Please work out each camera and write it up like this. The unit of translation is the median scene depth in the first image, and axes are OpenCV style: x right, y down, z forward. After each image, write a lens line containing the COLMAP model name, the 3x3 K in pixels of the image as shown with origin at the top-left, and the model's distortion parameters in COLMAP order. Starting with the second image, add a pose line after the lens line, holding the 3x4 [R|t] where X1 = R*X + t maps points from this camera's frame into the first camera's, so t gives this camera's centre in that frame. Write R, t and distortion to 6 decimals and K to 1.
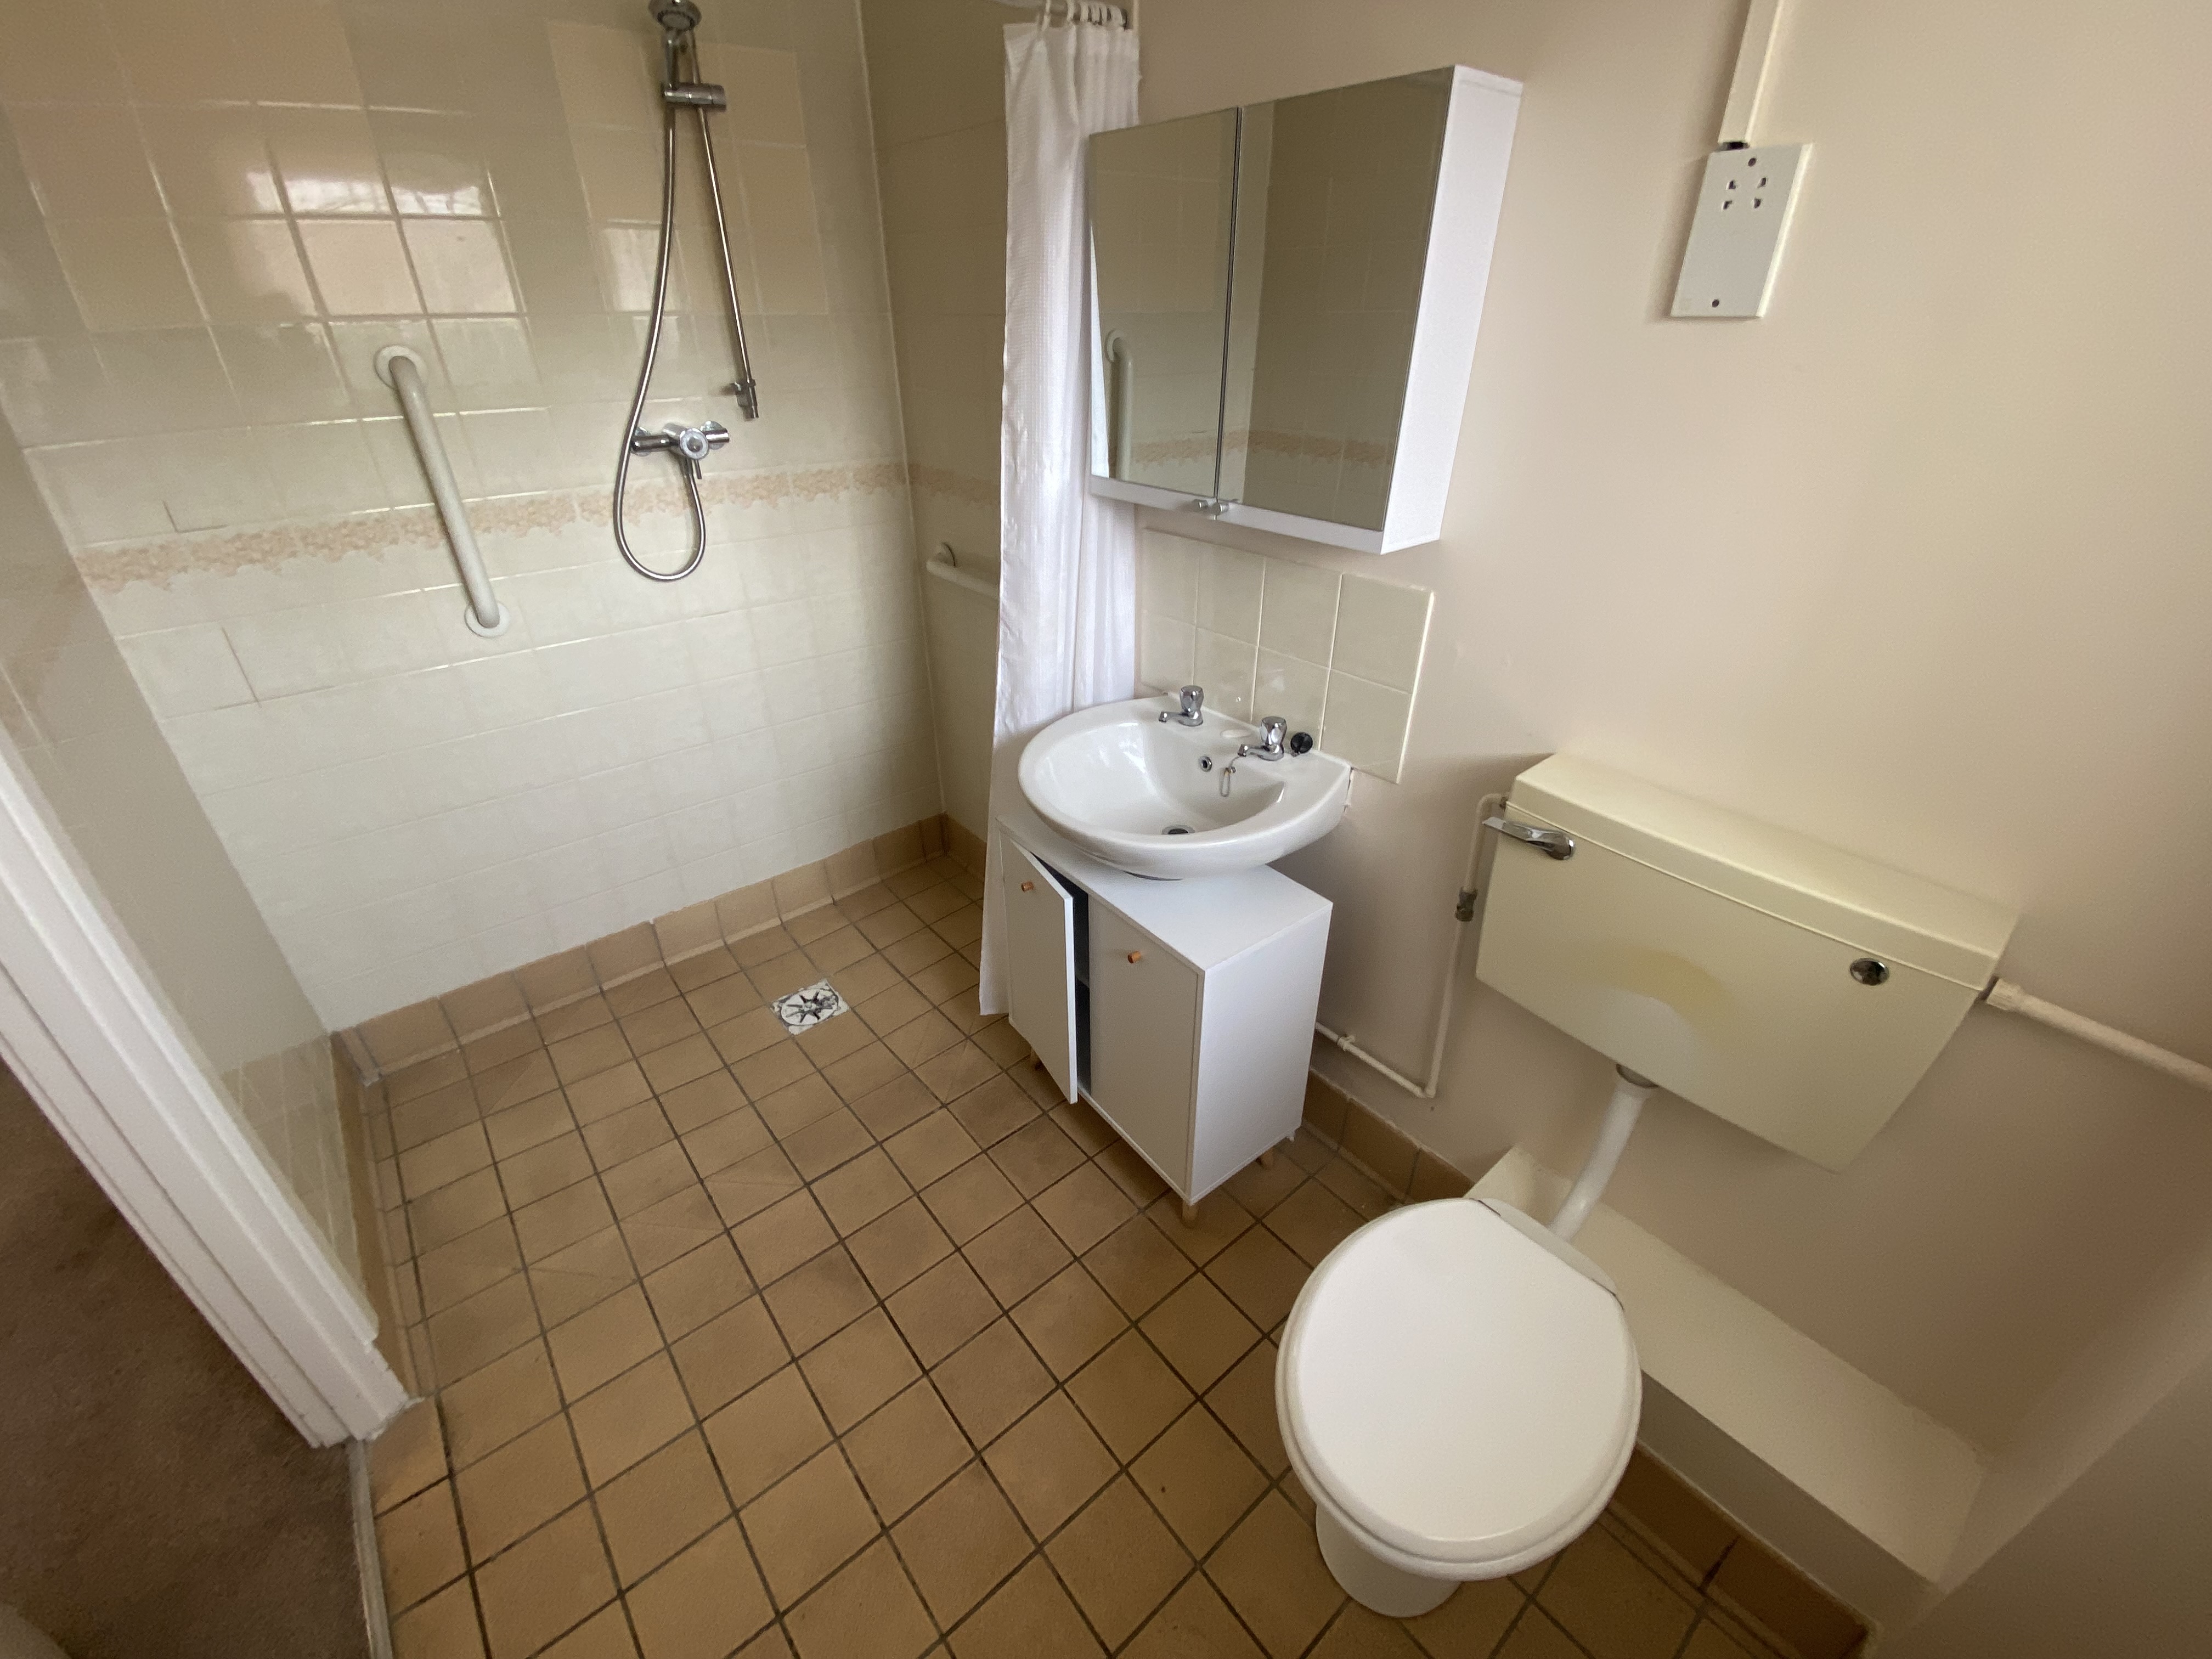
lens RADIAL K [[906.5, 0, 1109.9], [0, 906.5, 827.0], [0, 0, 1]] dist [-0.002104, -0.000455]
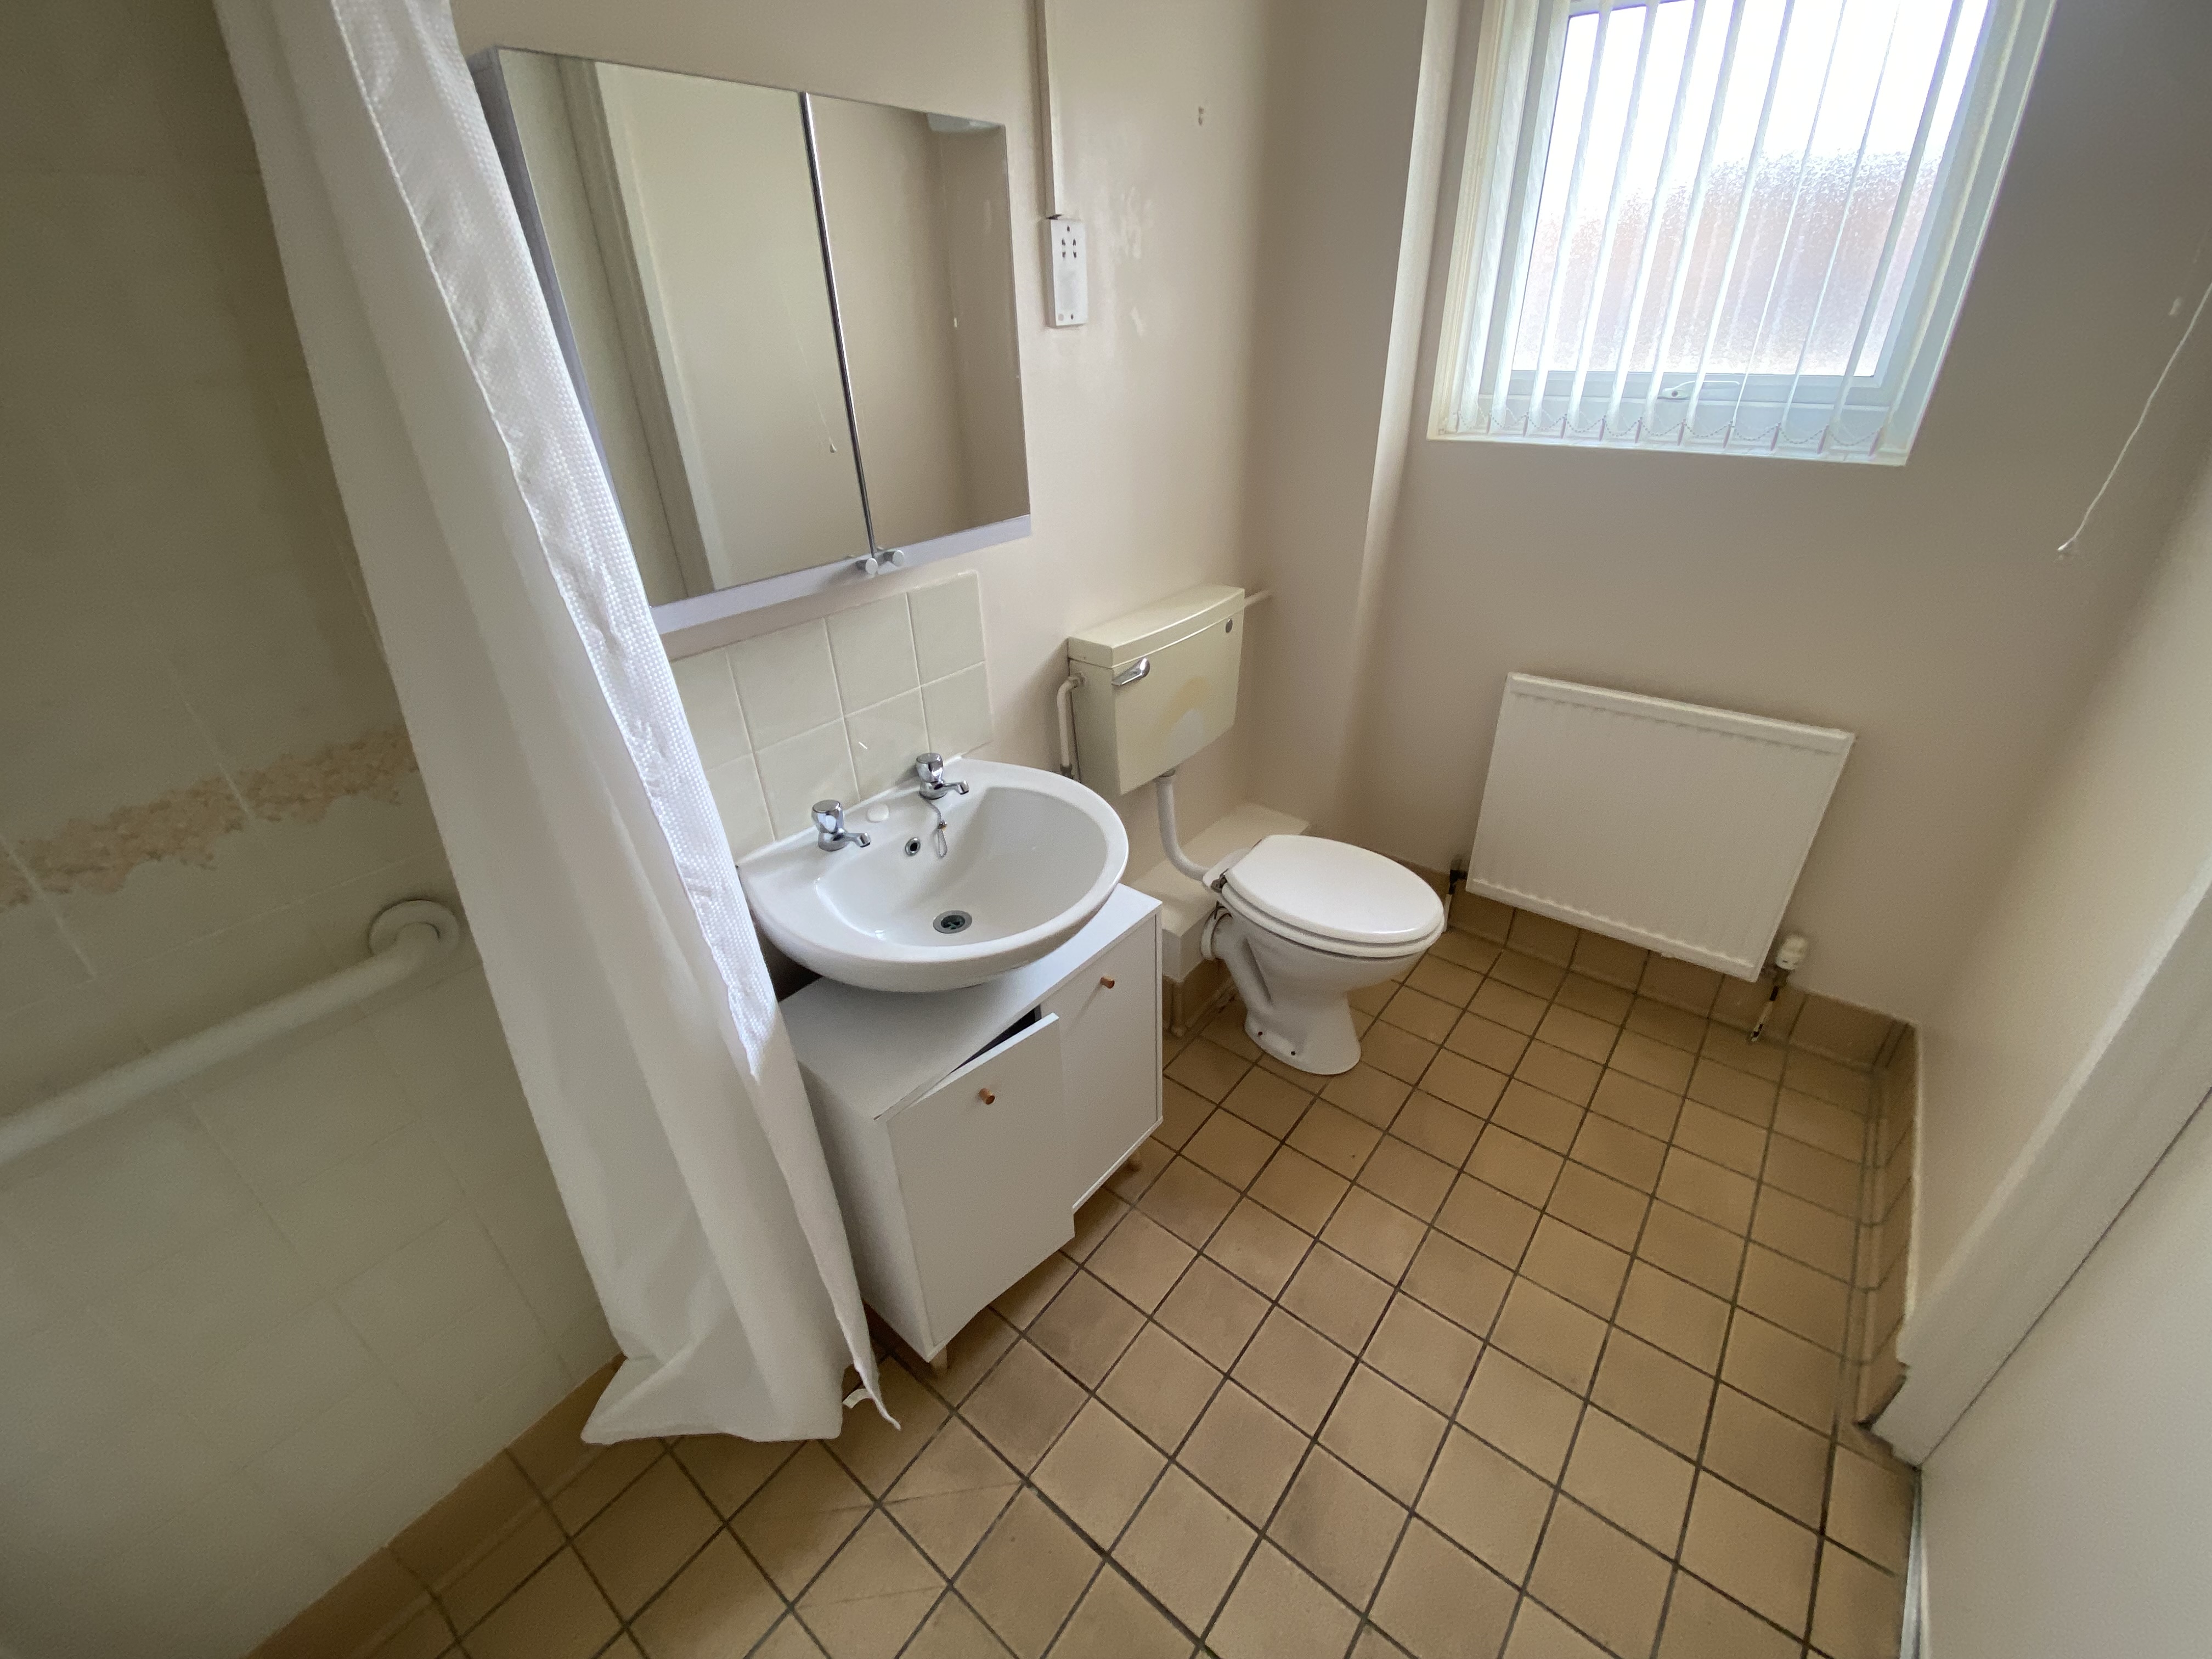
lens RADIAL K [[906.5, 0, 1112.9], [0, 906.5, 823.2], [0, 0, 1]] dist [-0.002104, -0.000455]
pose [[-0.204169, -0.479690, 0.853354, -0.714145], [0.502975, 0.696452, 0.511831, -0.466909], [-0.839840, 0.533715, 0.099078, 0.796399]]
